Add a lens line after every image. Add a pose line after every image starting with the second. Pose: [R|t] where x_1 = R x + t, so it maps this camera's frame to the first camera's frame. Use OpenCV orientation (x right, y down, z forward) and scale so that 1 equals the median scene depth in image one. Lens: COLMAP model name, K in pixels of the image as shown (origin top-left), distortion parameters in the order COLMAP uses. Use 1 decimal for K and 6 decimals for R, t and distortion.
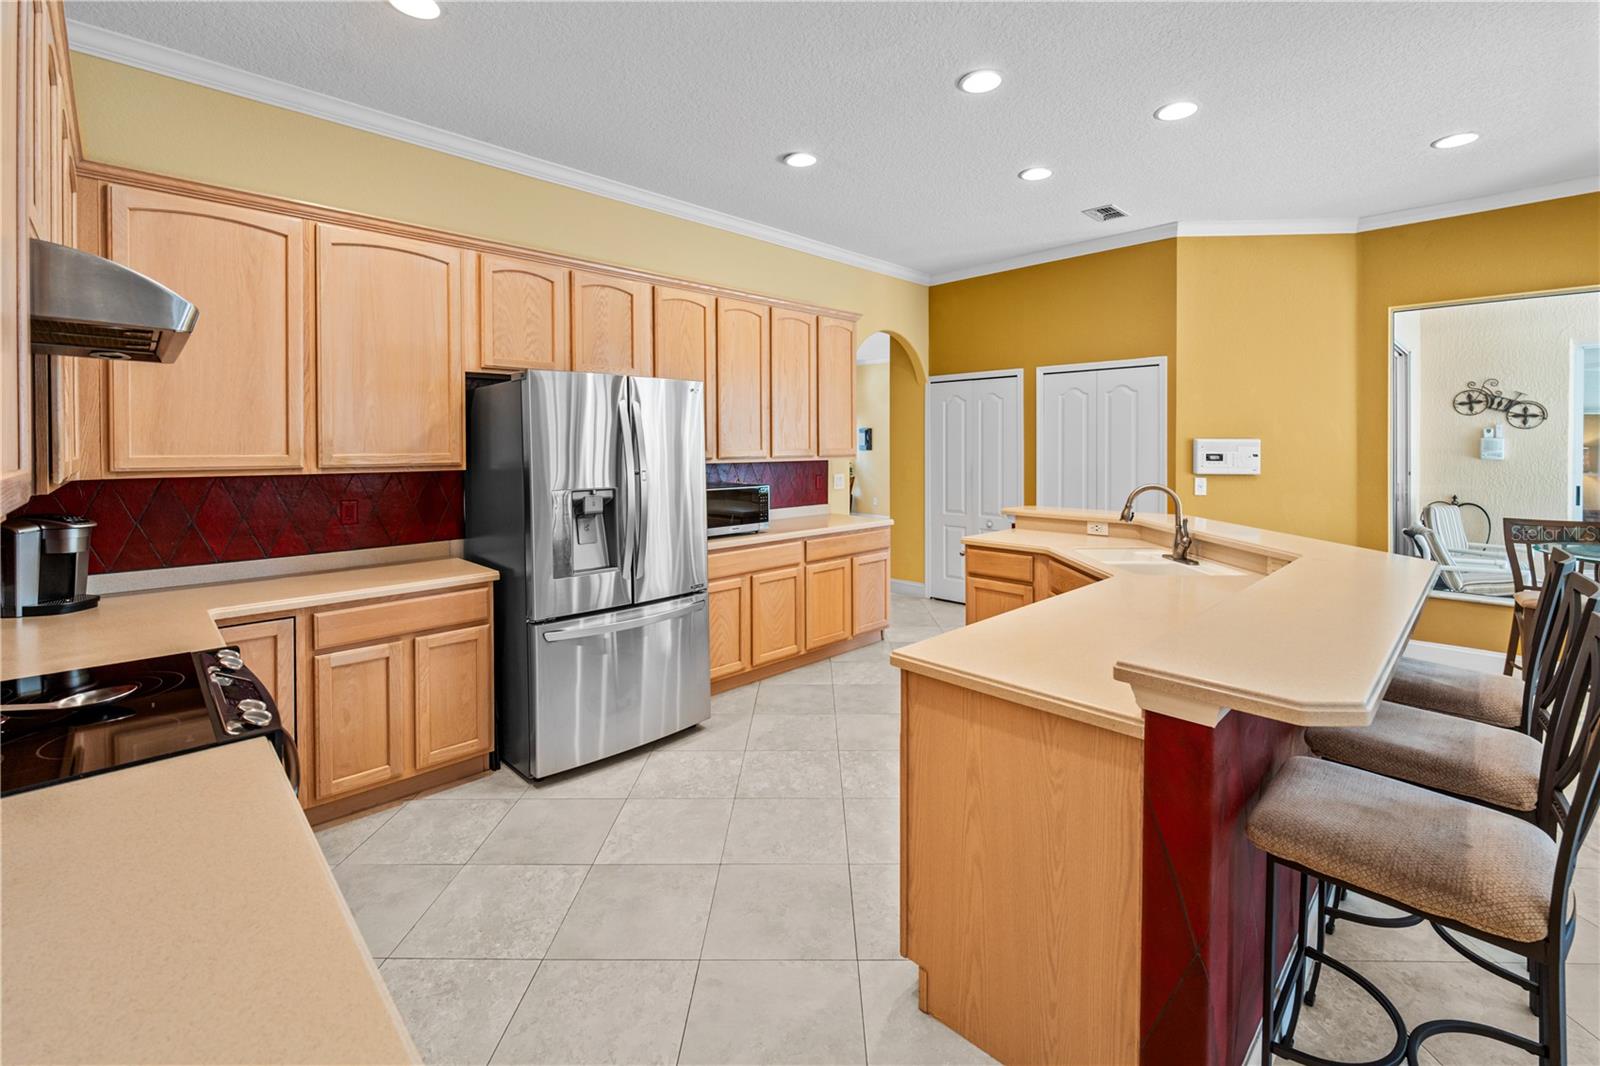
lens RADIAL K [[700.6, 0, 814.6], [0, 700.6, 439.1], [0, 0, 1]] dist [-0.002071, -0.008798]
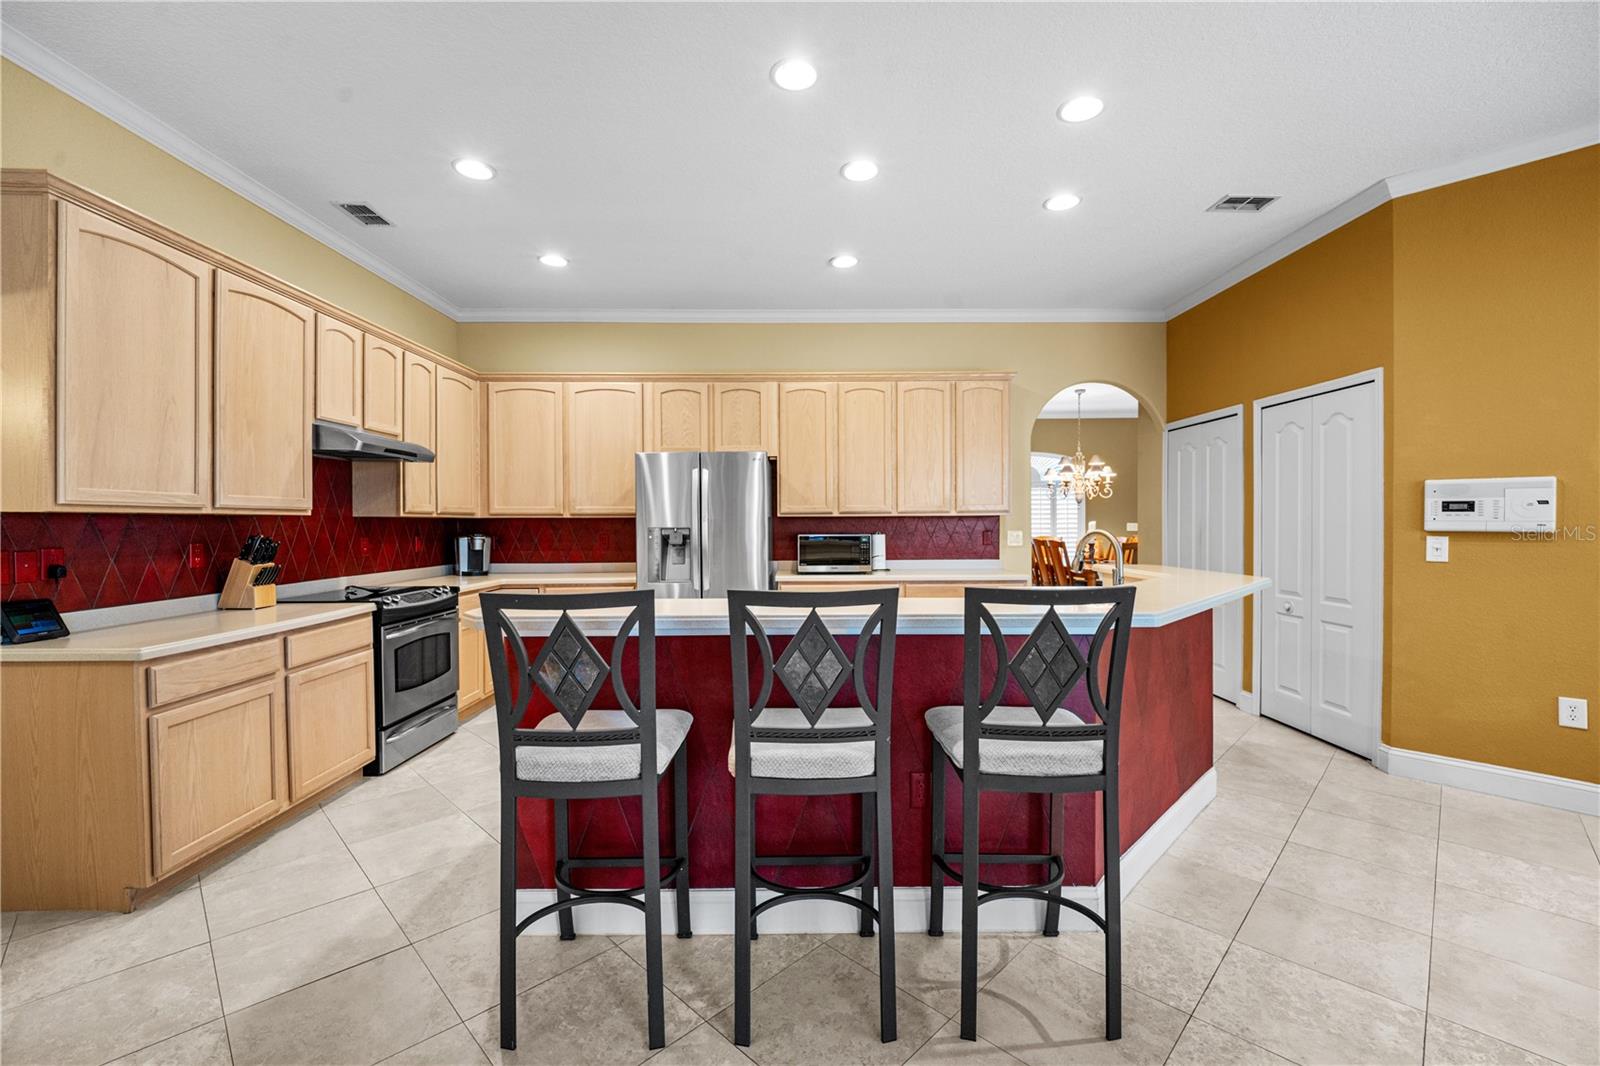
lens RADIAL K [[700.6, 0, 782.2], [0, 700.6, 533.4], [0, 0, 1]] dist [-0.002071, -0.008798]
pose [[0.699158, 0.009863, -0.714899, 0.595215], [0.008313, 0.999725, 0.021923, 0.032115], [0.714919, -0.021271, 0.698884, 0.052866]]
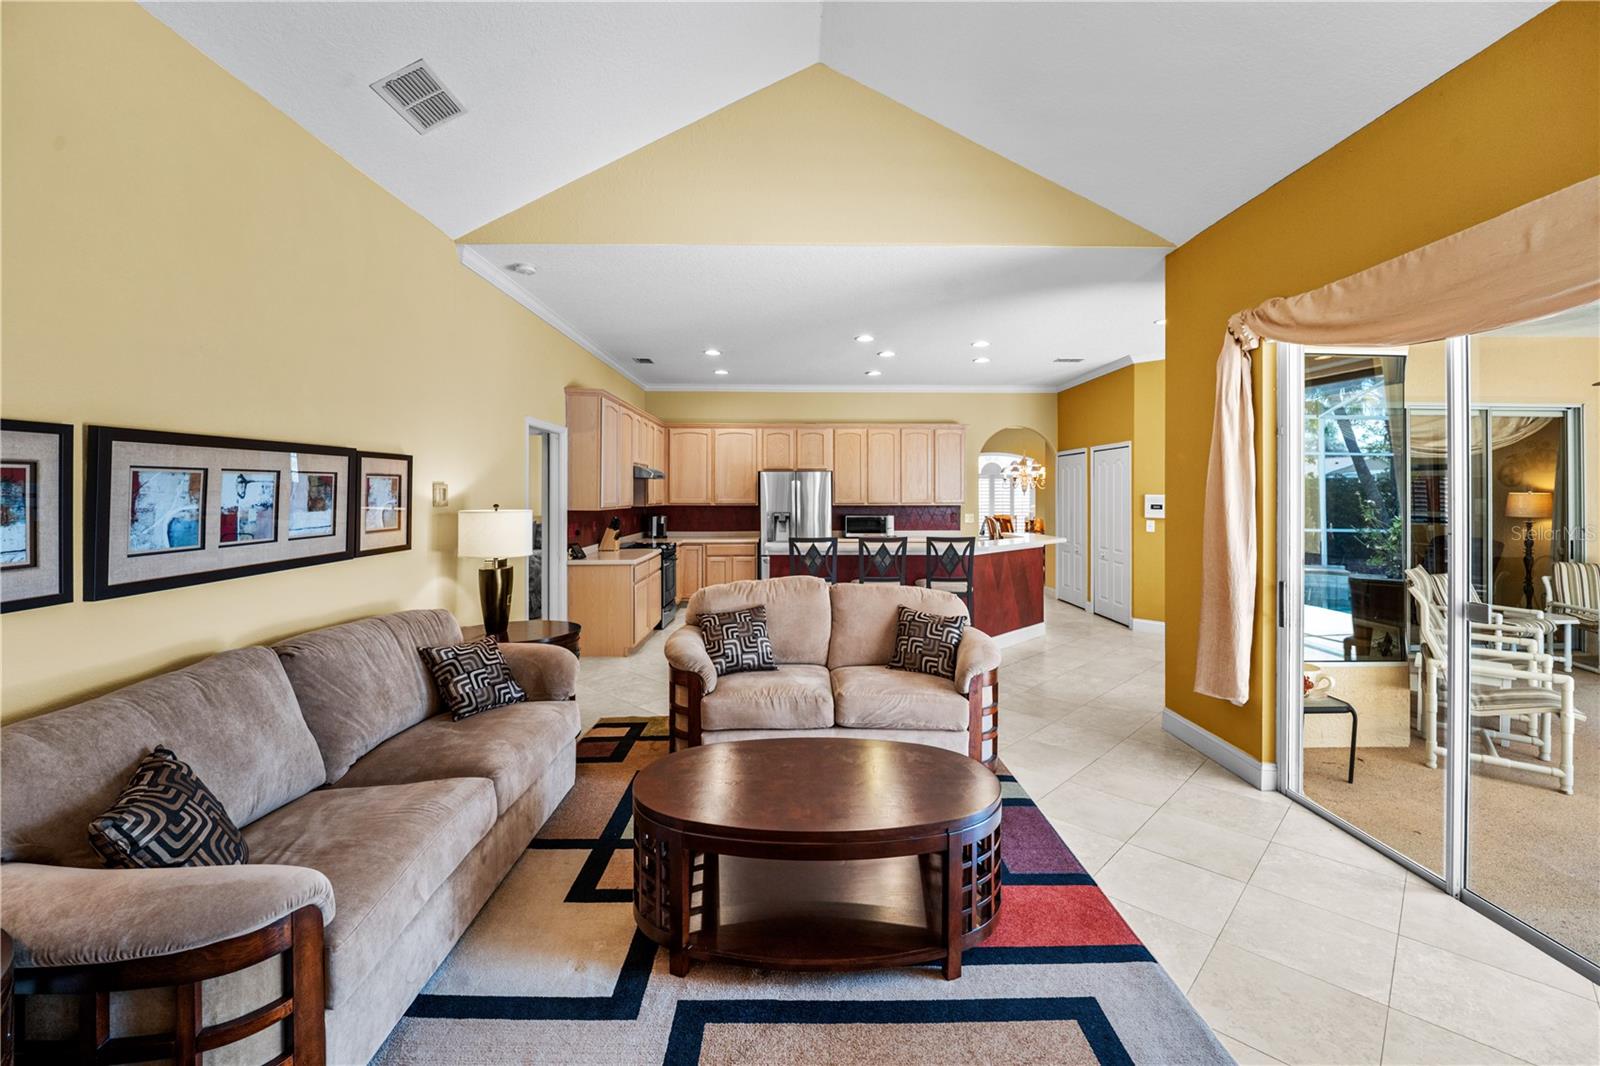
lens RADIAL K [[700.6, 0, 792.3], [0, 700.6, 497.0], [0, 0, 1]] dist [-0.002071, -0.008798]
pose [[0.710666, 0.006377, -0.703501, 1.076437], [0.003164, 0.999920, 0.012261, -0.016858], [0.703523, -0.010939, 0.710589, -0.627130]]
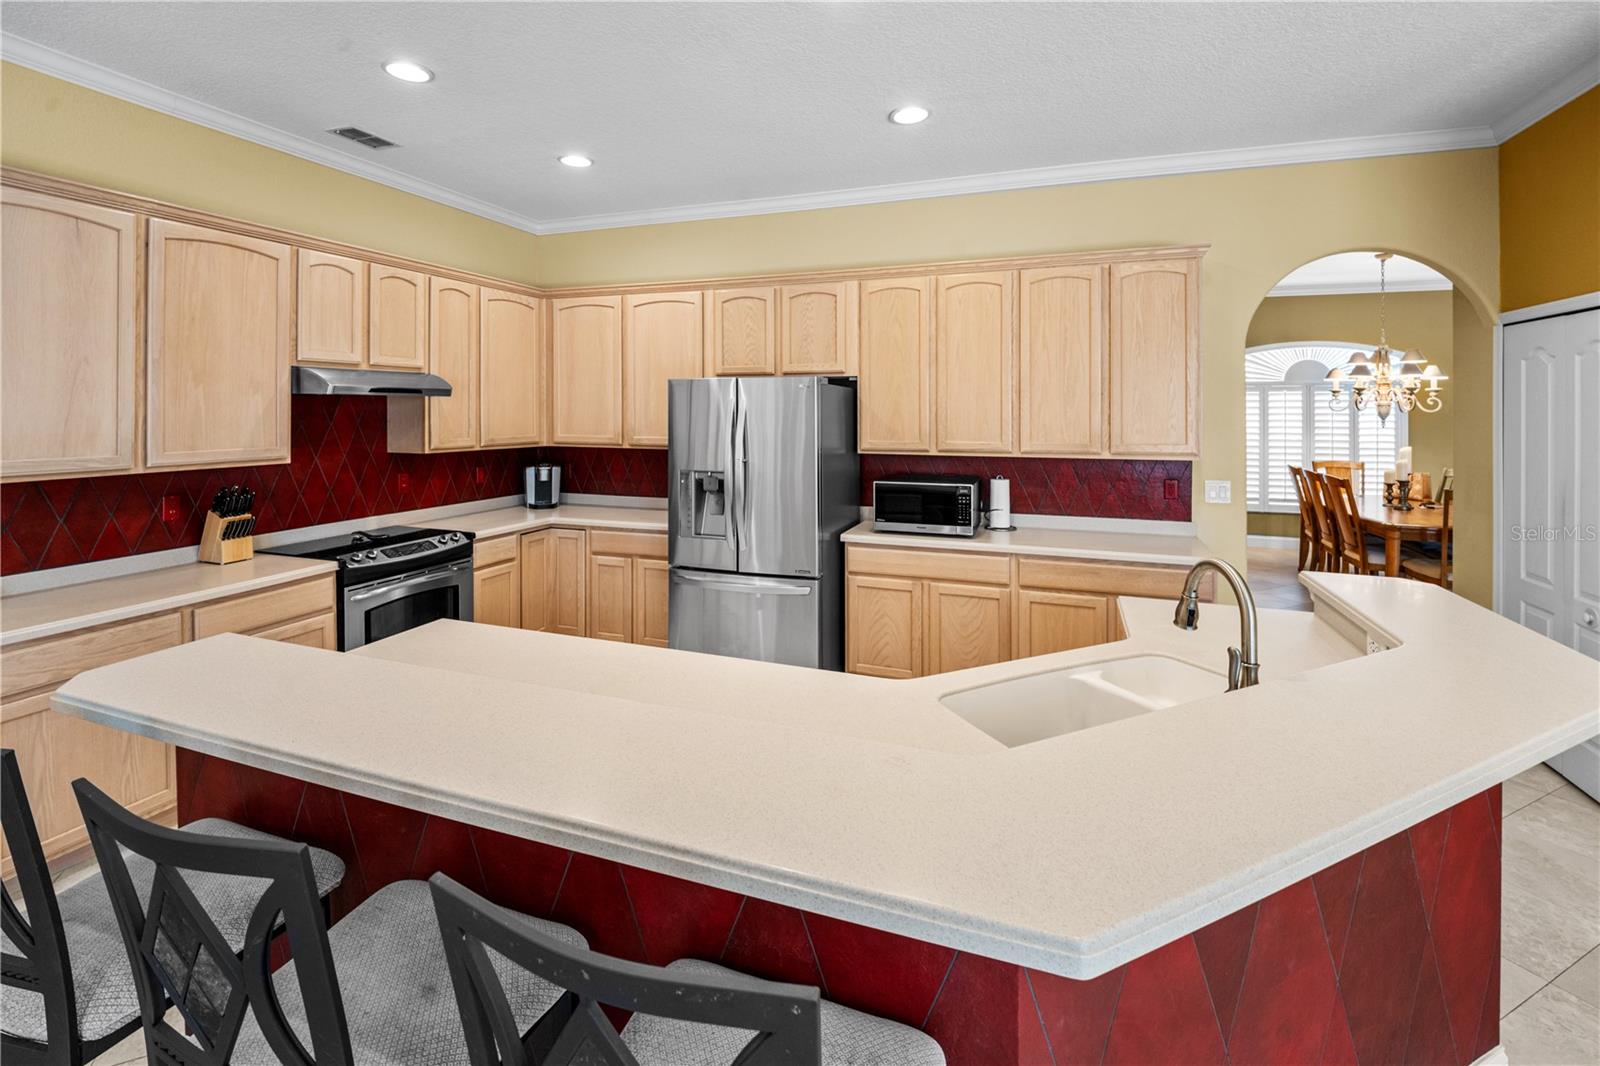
lens RADIAL K [[700.6, 0, 787.1], [0, 700.6, 414.1], [0, 0, 1]] dist [-0.002071, -0.008798]
pose [[0.395526, 0.013494, -0.918356, 0.555622], [0.006593, 0.999825, 0.017531, -0.033427], [0.918431, -0.012989, 0.395368, 0.395974]]
